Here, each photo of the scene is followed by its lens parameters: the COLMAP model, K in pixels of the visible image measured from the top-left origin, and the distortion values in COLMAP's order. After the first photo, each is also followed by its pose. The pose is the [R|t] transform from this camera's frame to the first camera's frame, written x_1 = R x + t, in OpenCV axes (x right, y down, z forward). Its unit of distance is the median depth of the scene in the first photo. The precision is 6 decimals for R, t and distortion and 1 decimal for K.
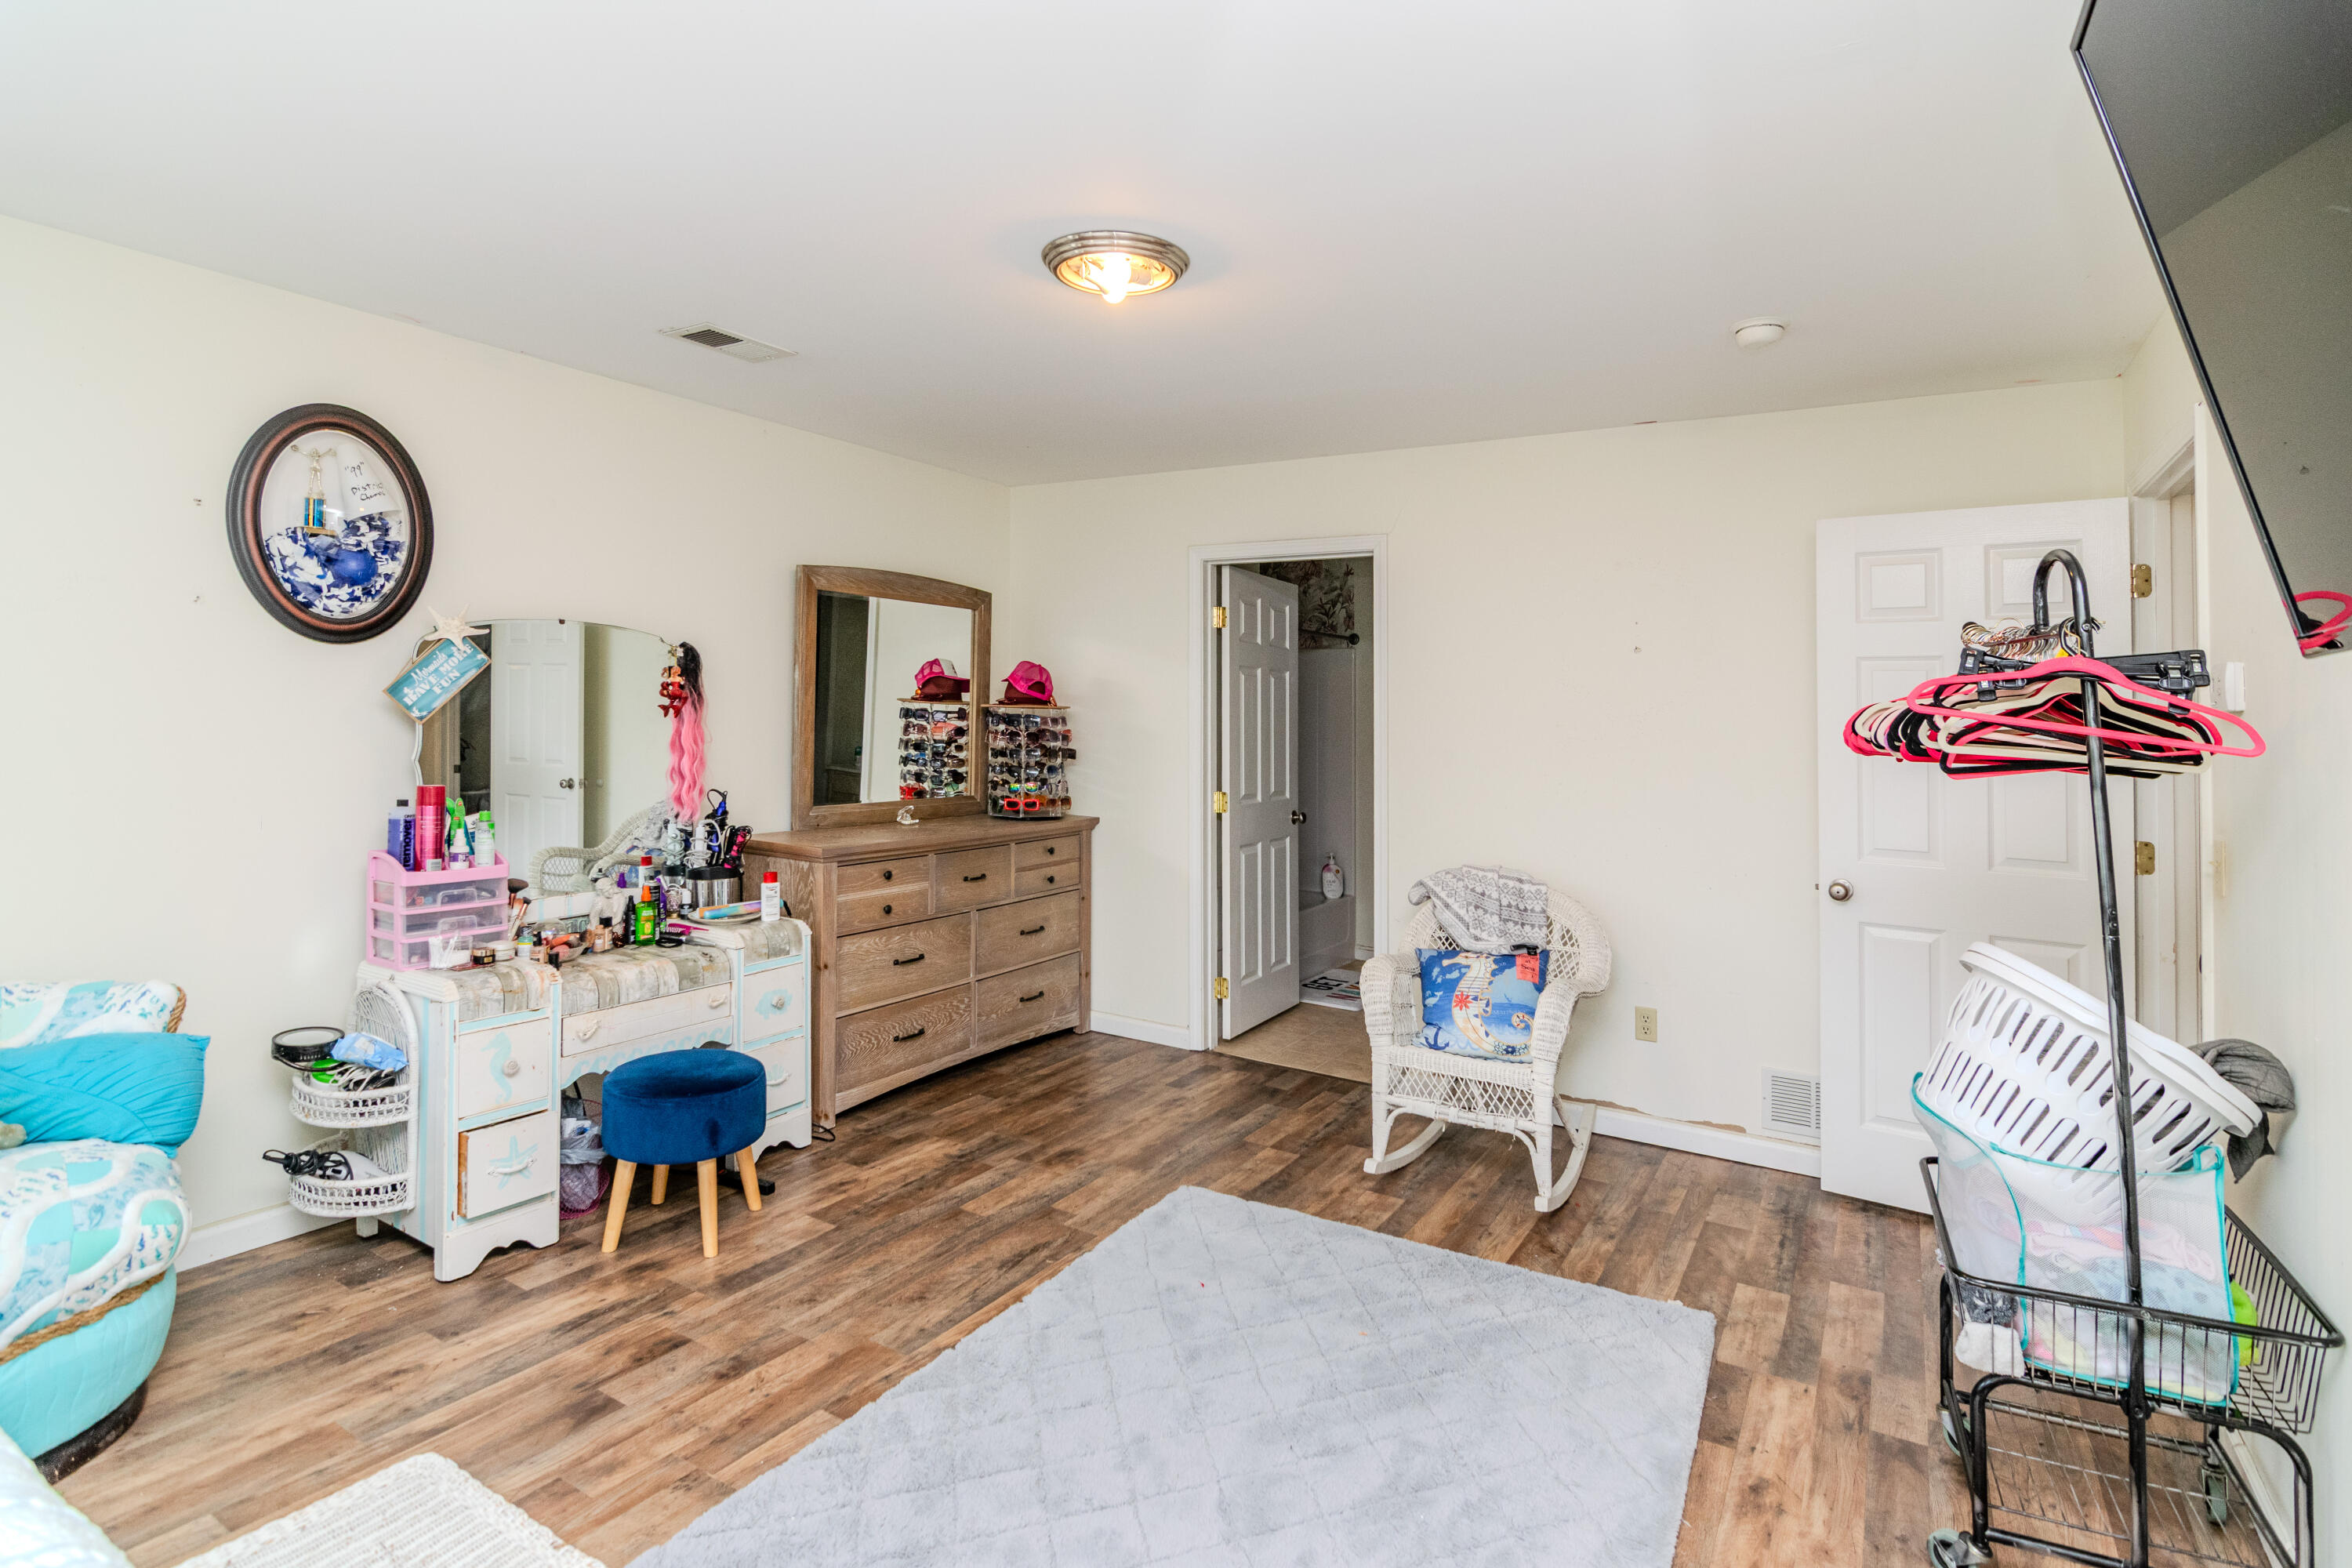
lens RADIAL K [[1169.5, 0, 1176.1], [0, 1169.5, 782.7], [0, 0, 1]] dist [-0.004165, -0.005324]
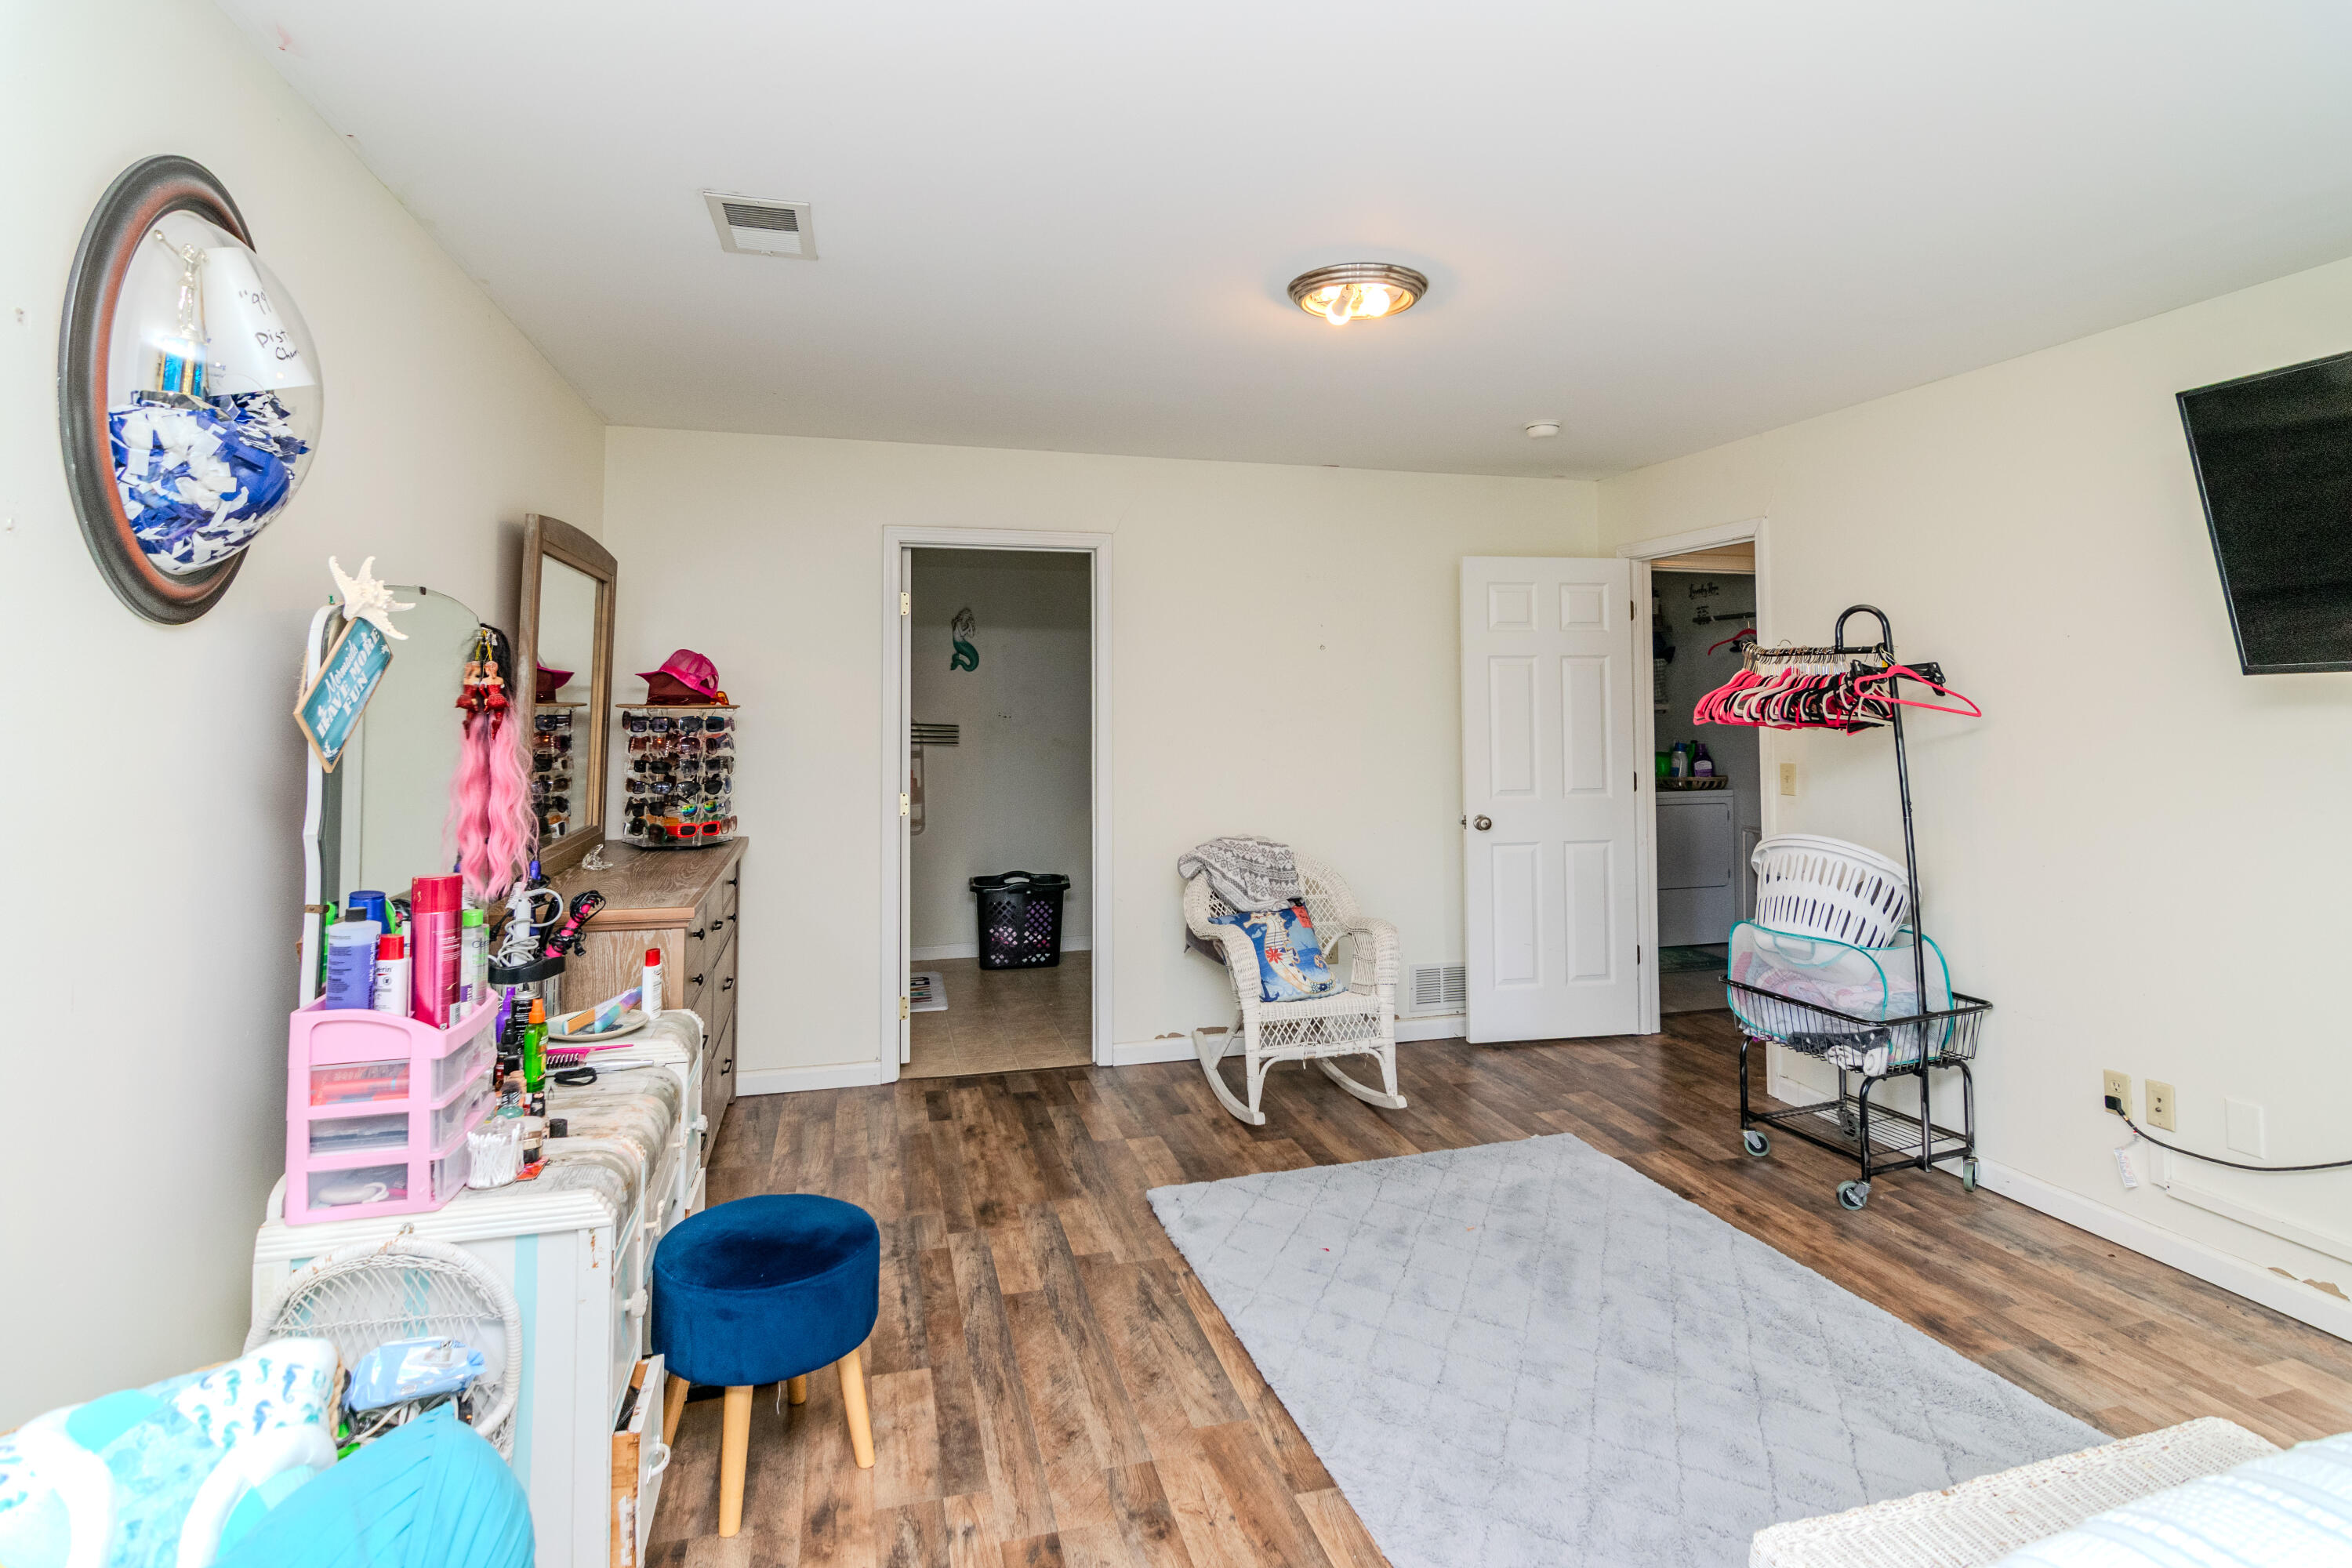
lens RADIAL K [[1169.5, 0, 1220.1], [0, 1169.5, 730.5], [0, 0, 1]] dist [-0.004165, -0.005324]
pose [[0.684124, -0.043351, 0.728076, -0.666471], [0.063833, 0.997960, -0.000560, -0.036707], [-0.726567, 0.046858, 0.685496, 0.273224]]
